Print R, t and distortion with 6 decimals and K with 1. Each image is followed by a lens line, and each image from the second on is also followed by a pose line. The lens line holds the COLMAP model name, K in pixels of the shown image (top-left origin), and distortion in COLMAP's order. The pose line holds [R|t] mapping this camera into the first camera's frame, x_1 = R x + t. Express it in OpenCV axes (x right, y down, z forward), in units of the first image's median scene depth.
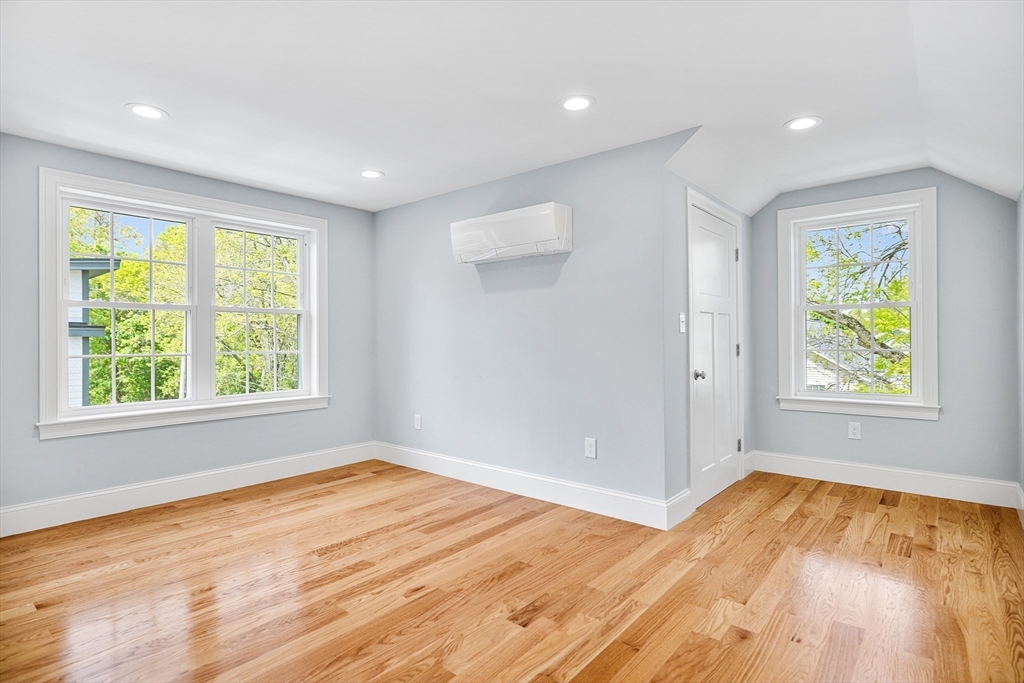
lens RADIAL K [[520.6, 0, 501.9], [0, 520.6, 339.6], [0, 0, 1]] dist [-0.005998, -0.001202]
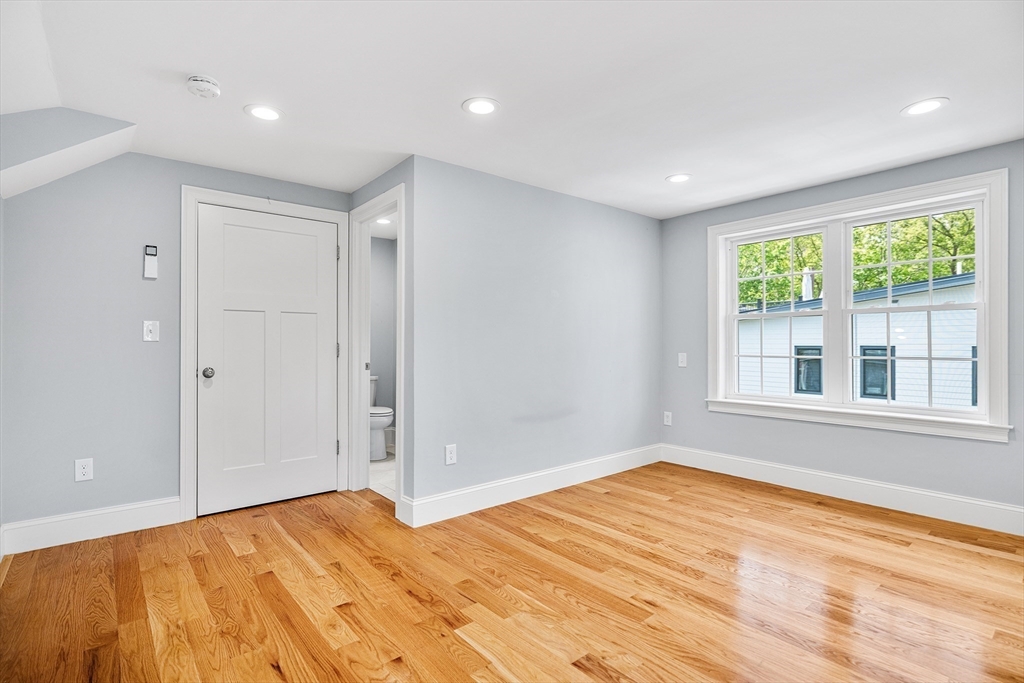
lens RADIAL K [[488.8, 0, 513.1], [0, 488.8, 342.1], [0, 0, 1]] dist [-0.008515, 0.001277]
pose [[-0.165516, 0.000868, -0.986207, 0.630606], [0.001006, 0.999999, 0.000711, -0.005262], [0.986207, -0.000875, -0.165517, 0.732681]]
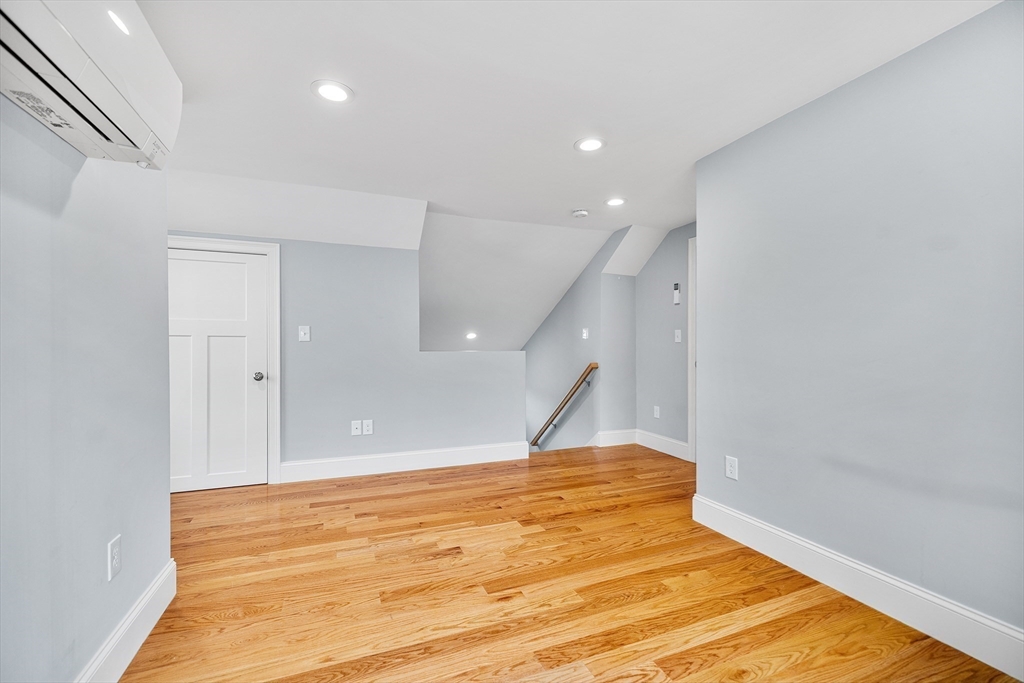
lens RADIAL K [[436.0, 0, 509.9], [0, 436.0, 342.1], [0, 0, 1]] dist [0.002577, 0.000641]
pose [[-0.887007, 0.005976, 0.461716, -0.452544], [0.004078, 0.999979, -0.005109, -0.004418], [-0.461737, -0.002649, -0.887013, 1.414625]]
